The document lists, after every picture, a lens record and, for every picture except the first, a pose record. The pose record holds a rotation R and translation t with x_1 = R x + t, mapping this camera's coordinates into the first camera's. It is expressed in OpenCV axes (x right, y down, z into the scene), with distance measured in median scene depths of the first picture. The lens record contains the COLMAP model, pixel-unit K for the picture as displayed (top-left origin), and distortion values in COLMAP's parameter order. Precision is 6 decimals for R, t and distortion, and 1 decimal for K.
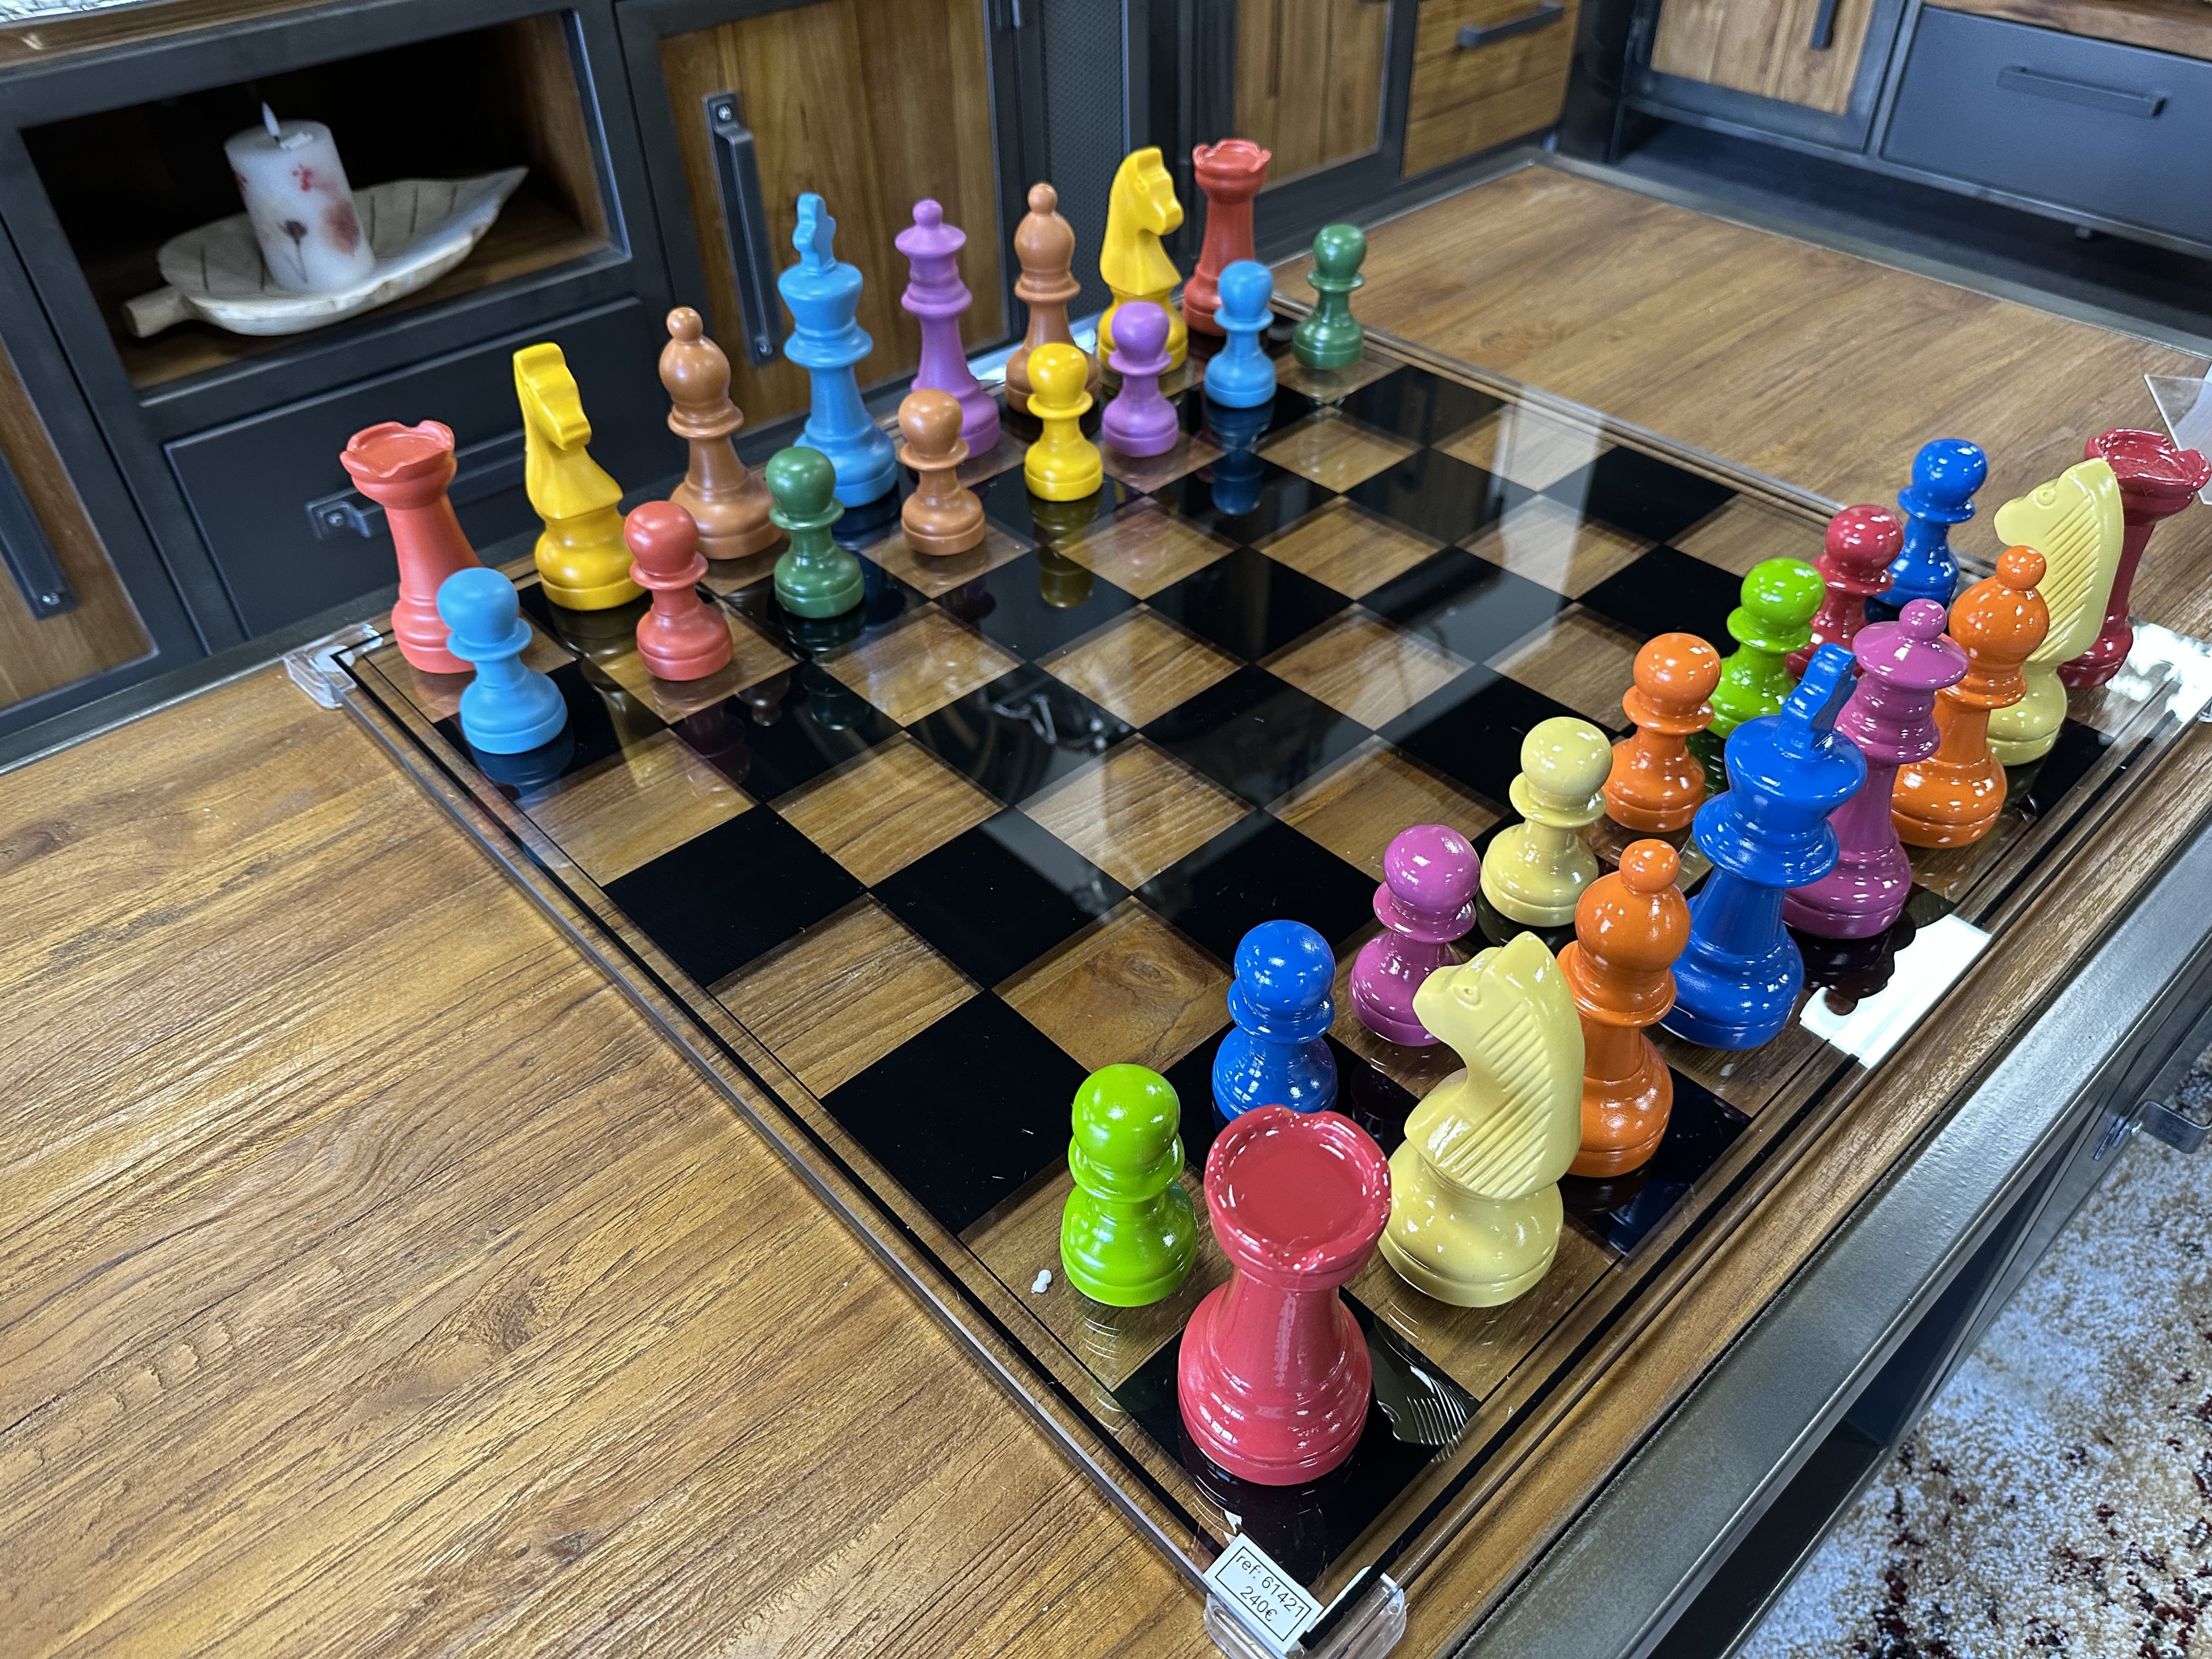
lens RADIAL K [[1579.1, 0, 1114.7], [0, 1579.1, 817.2], [0, 0, 1]] dist [0.025490, -0.026796]
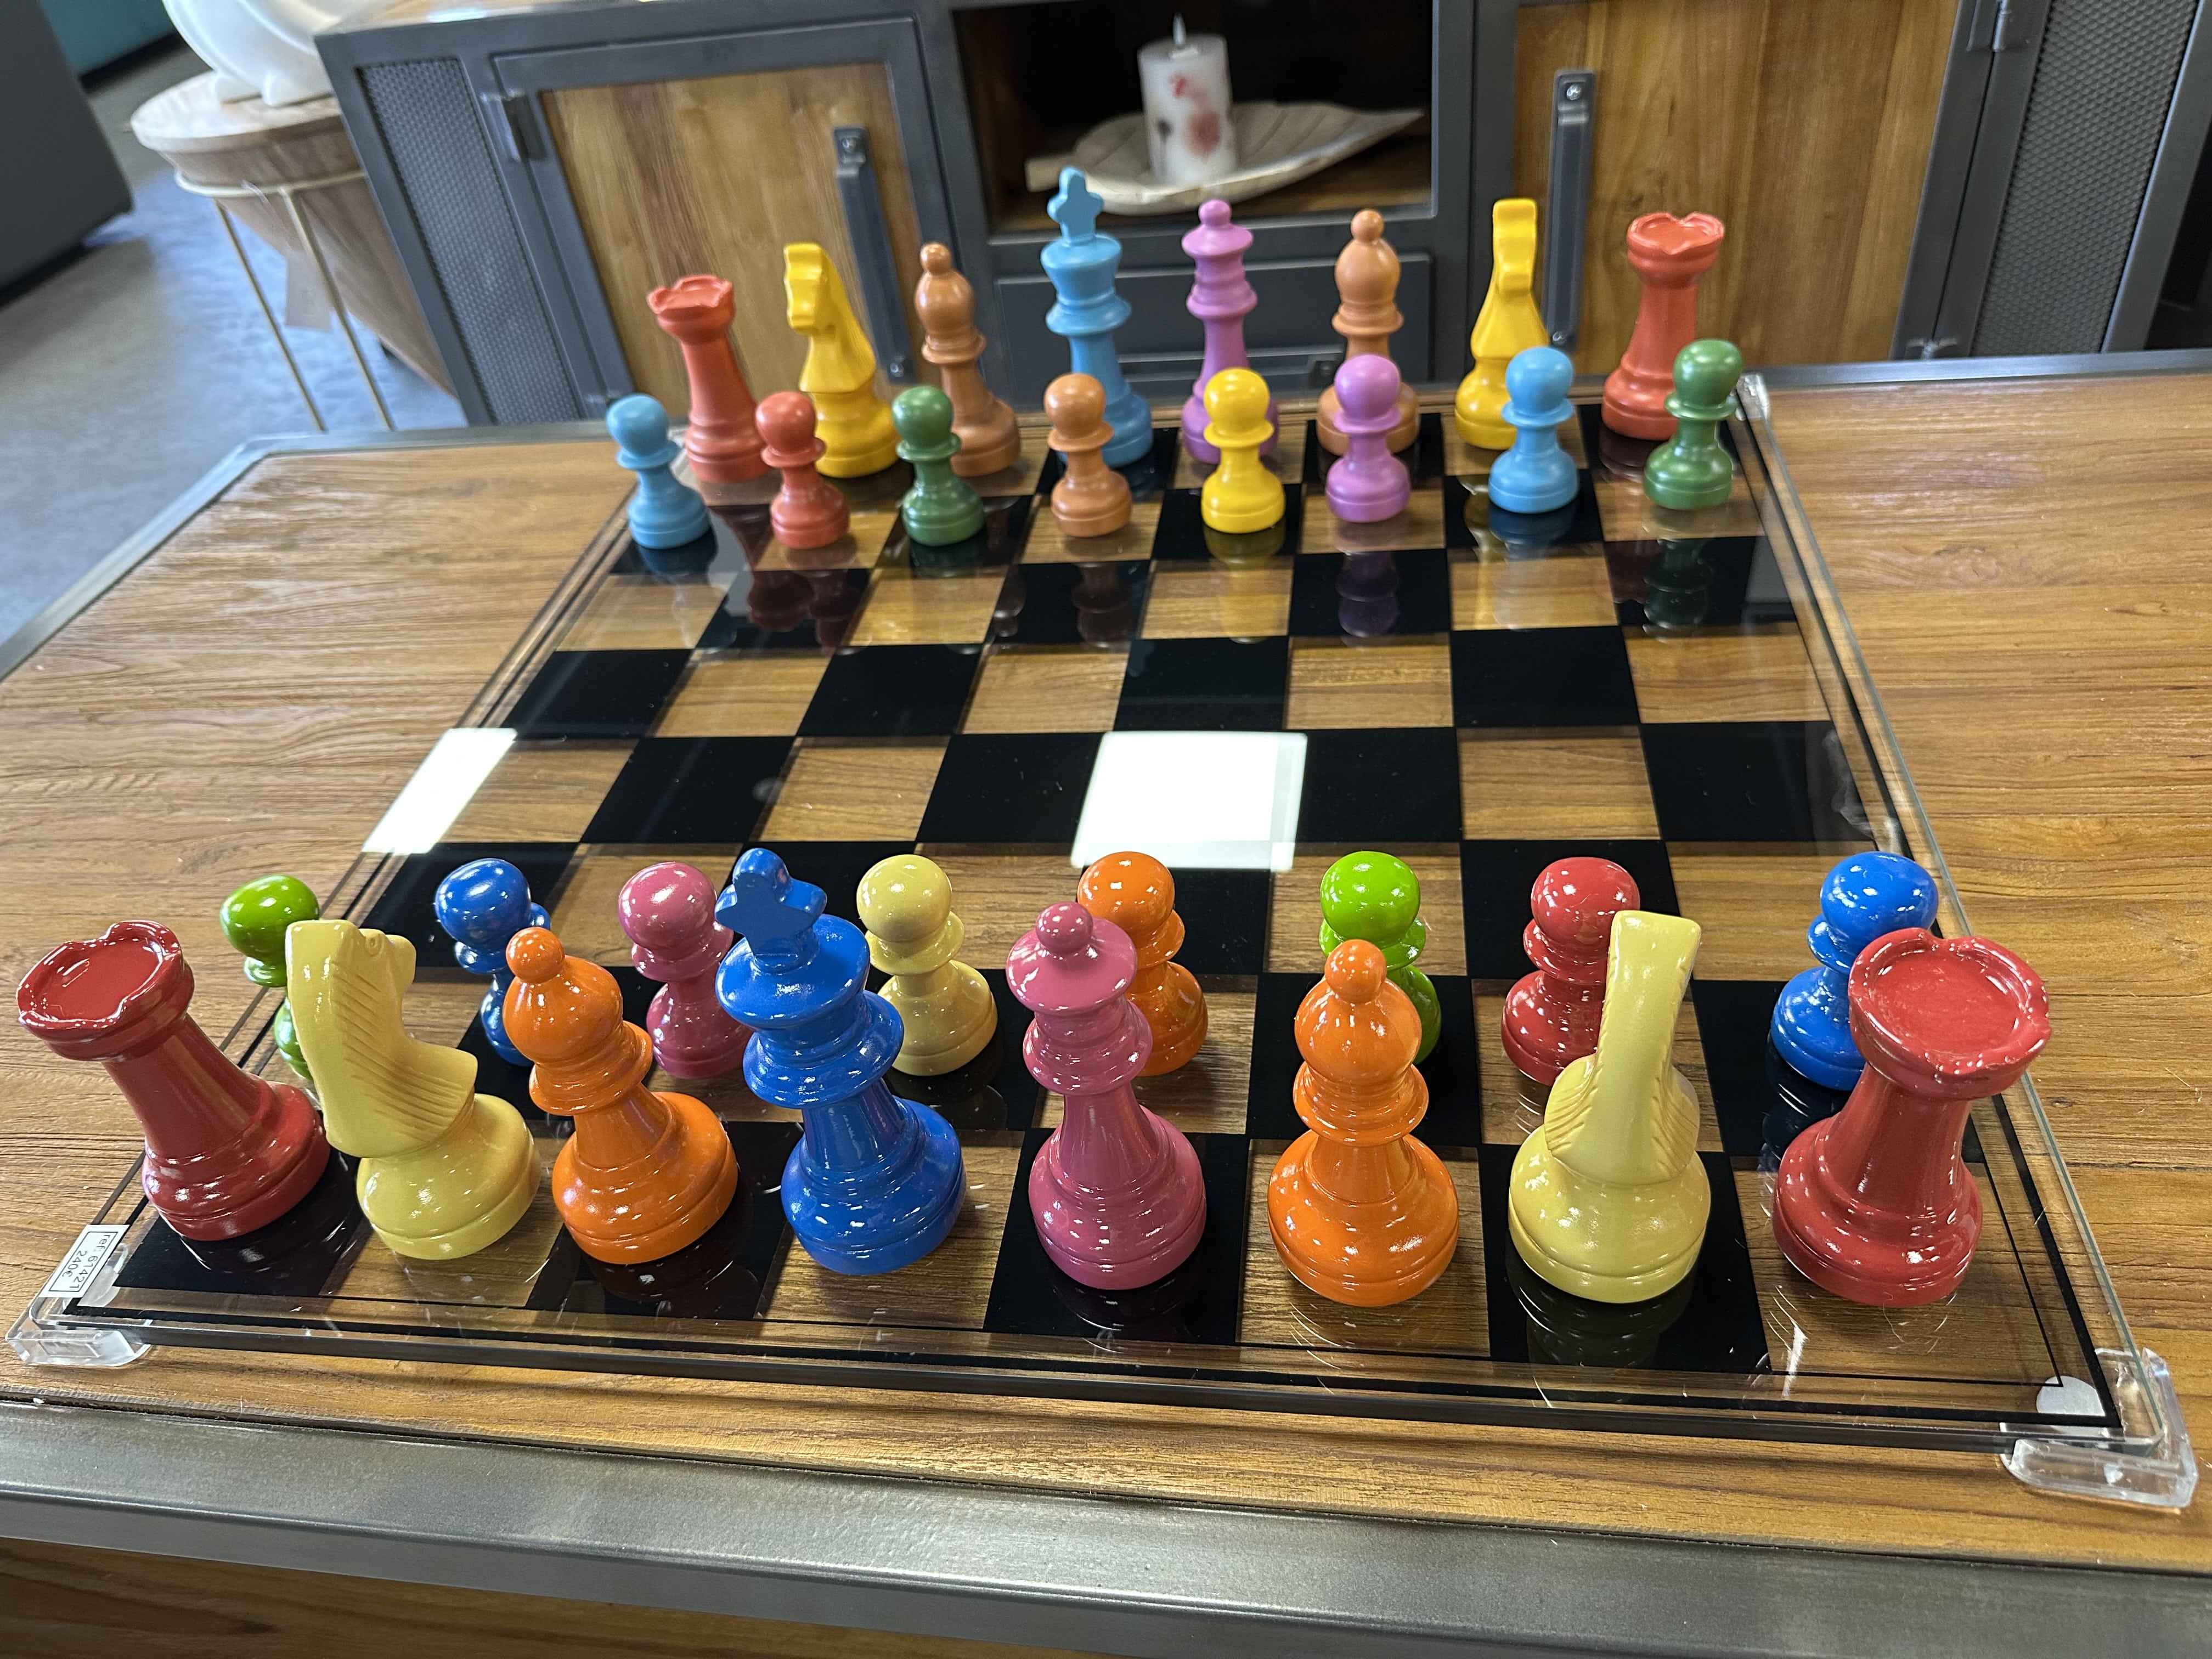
lens RADIAL K [[1579.1, 0, 1114.1], [0, 1579.1, 826.7], [0, 0, 1]] dist [0.025490, -0.026796]
pose [[0.640910, 0.454430, -0.618650, 0.650221], [-0.427164, 0.880761, 0.204429, -0.226246], [0.637781, 0.133244, 0.758605, 0.267157]]
